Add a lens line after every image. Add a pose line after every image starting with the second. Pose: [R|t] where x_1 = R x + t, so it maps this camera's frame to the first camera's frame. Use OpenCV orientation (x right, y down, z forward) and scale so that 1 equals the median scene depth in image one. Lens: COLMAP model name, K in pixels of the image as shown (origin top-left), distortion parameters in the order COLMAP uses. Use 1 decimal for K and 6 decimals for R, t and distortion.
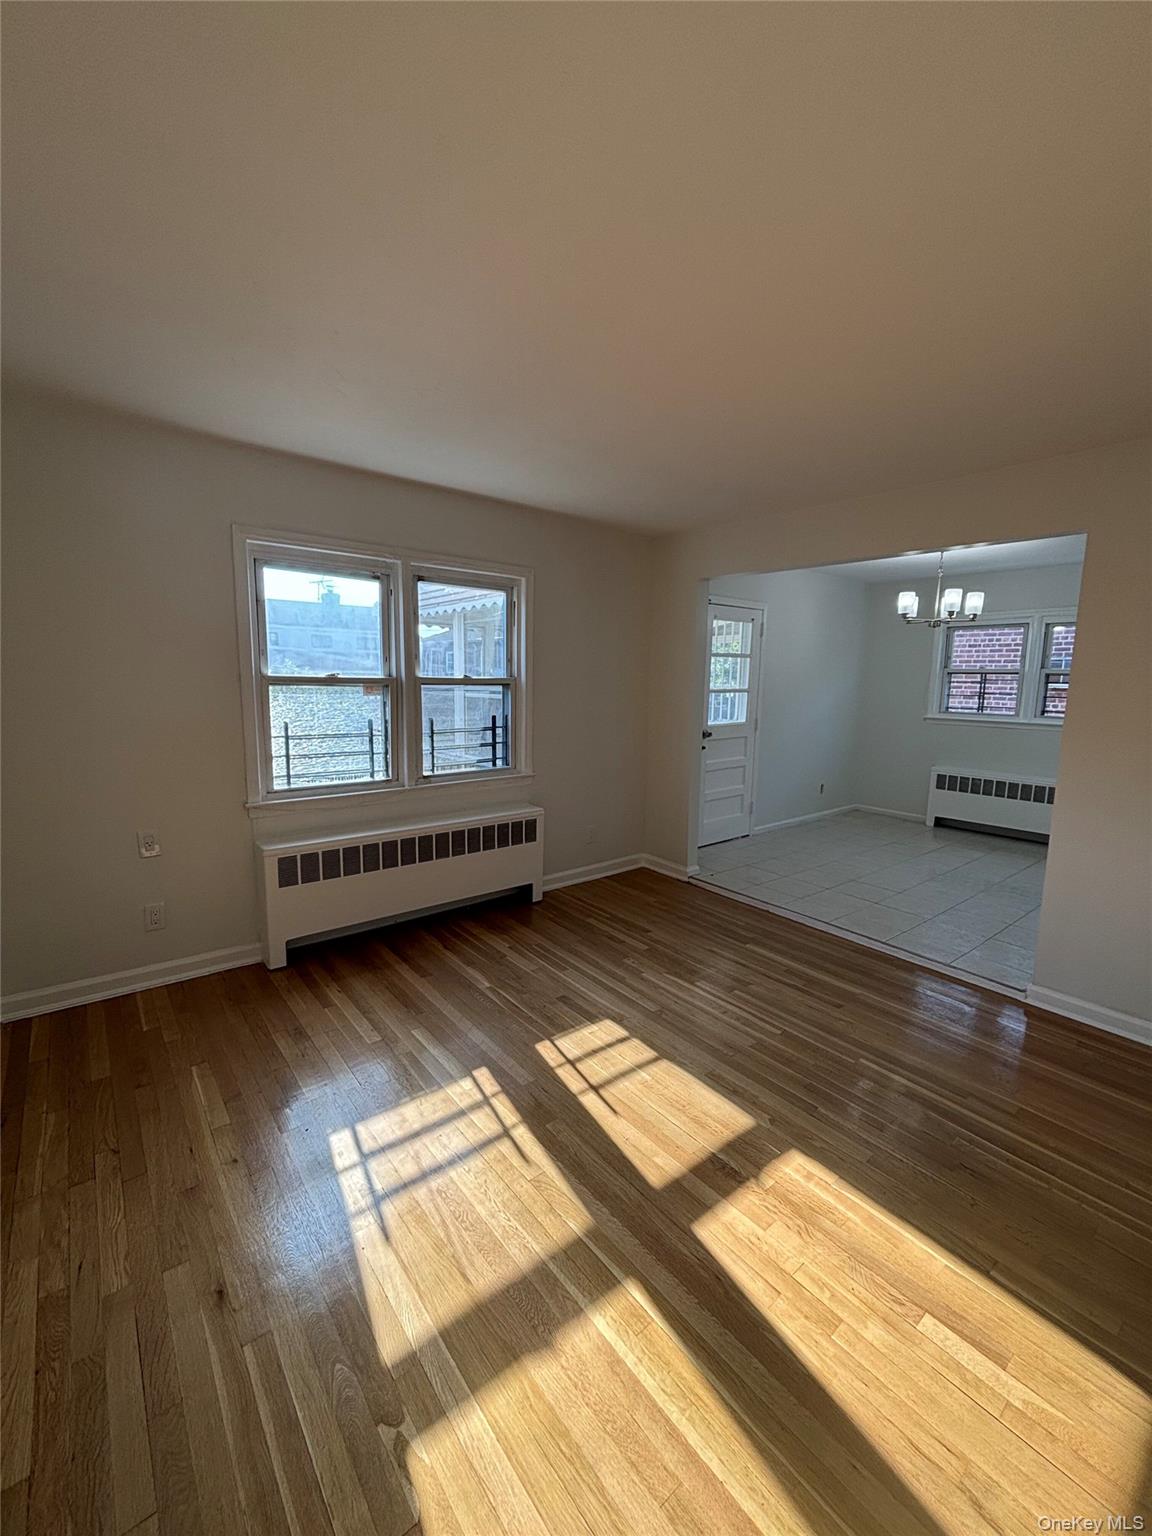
lens RADIAL K [[624.5, 0, 563.3], [0, 624.5, 771.5], [0, 0, 1]] dist [-0.014989, -0.000062]
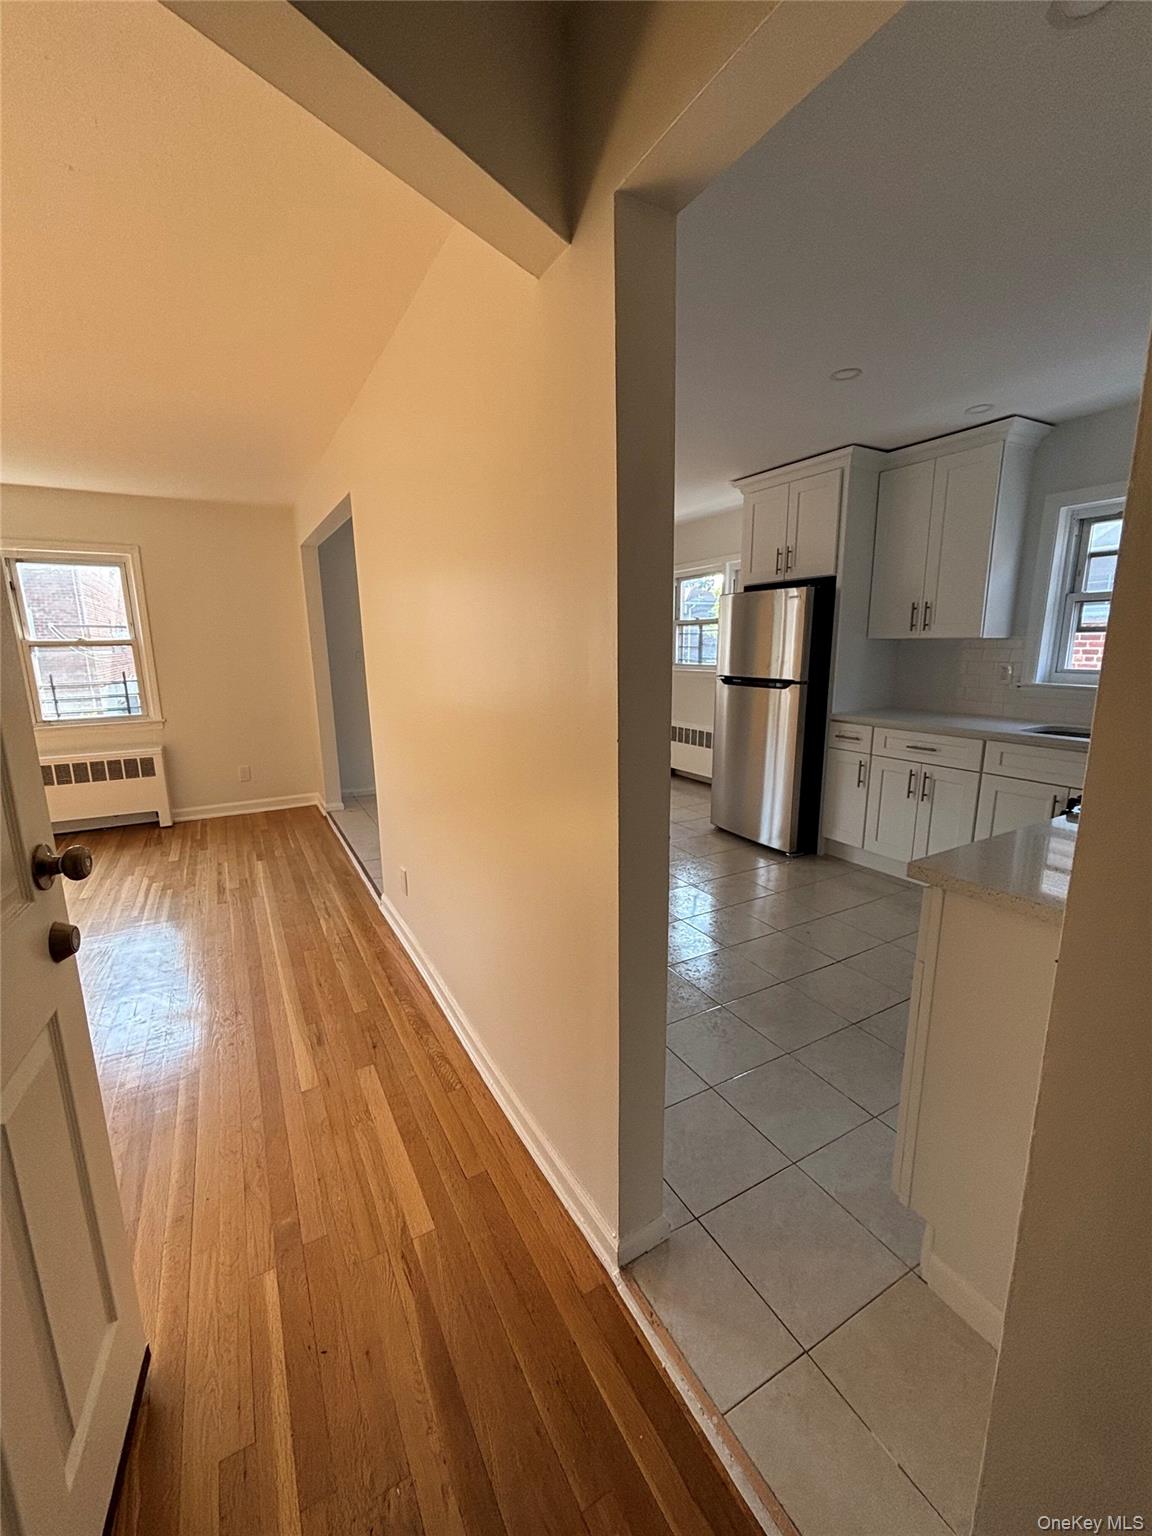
lens RADIAL K [[632.5, 0, 580.0], [0, 632.5, 769.1], [0, 0, 1]] dist [0.002462, 0.000860]
pose [[0.987434, 0.009787, -0.157729, 1.280377], [-0.002032, 0.998784, 0.049256, 0.048932], [0.158019, -0.048317, 0.986253, -0.101360]]
